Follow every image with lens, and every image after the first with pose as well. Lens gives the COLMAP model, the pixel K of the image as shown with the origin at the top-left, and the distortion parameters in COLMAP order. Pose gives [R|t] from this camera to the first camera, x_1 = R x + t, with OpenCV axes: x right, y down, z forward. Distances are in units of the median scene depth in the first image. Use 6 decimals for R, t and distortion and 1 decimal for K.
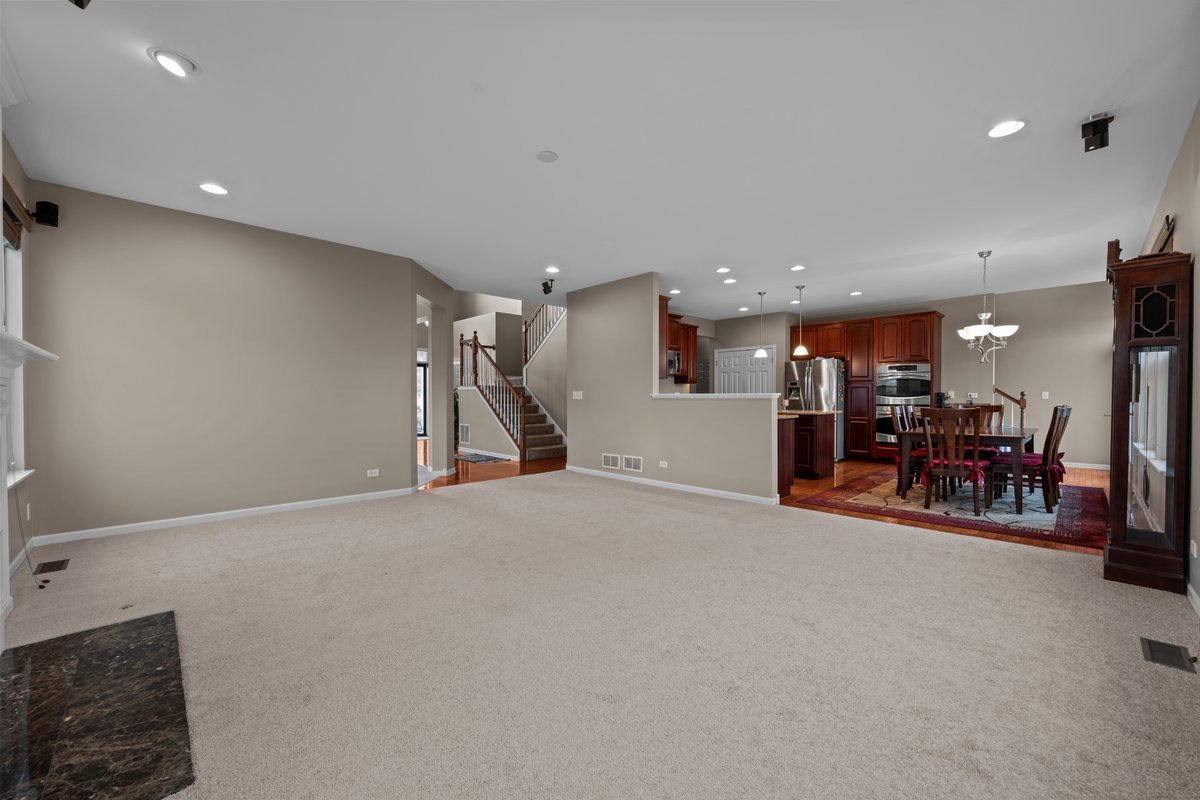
lens RADIAL K [[465.2, 0, 608.4], [0, 465.2, 403.3], [0, 0, 1]] dist [-0.002752, 0.000377]
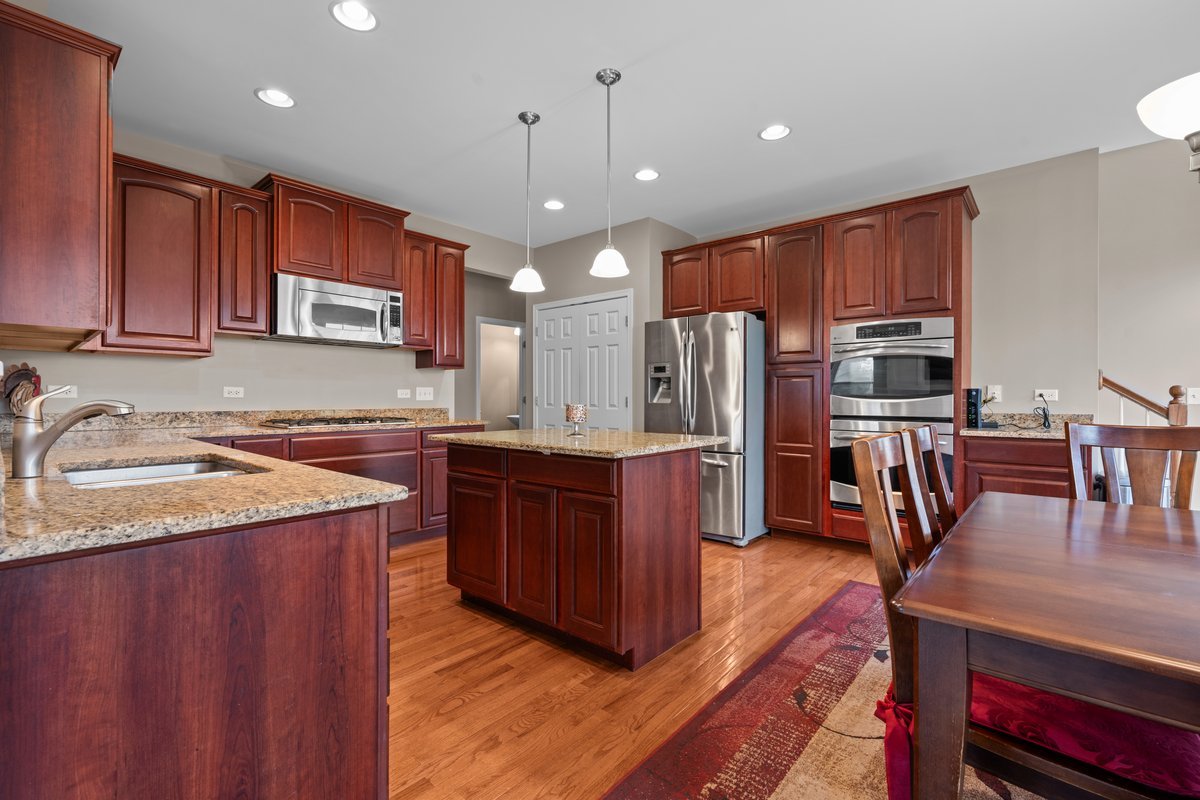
lens RADIAL K [[526.3, 0, 603.5], [0, 526.3, 398.0], [0, 0, 1]] dist [0.001505, 0.000584]
pose [[0.996583, 0.004235, 0.082484, 0.316652], [-0.003055, 0.999891, -0.014431, -0.006008], [-0.082536, 0.014130, 0.996488, 0.513005]]
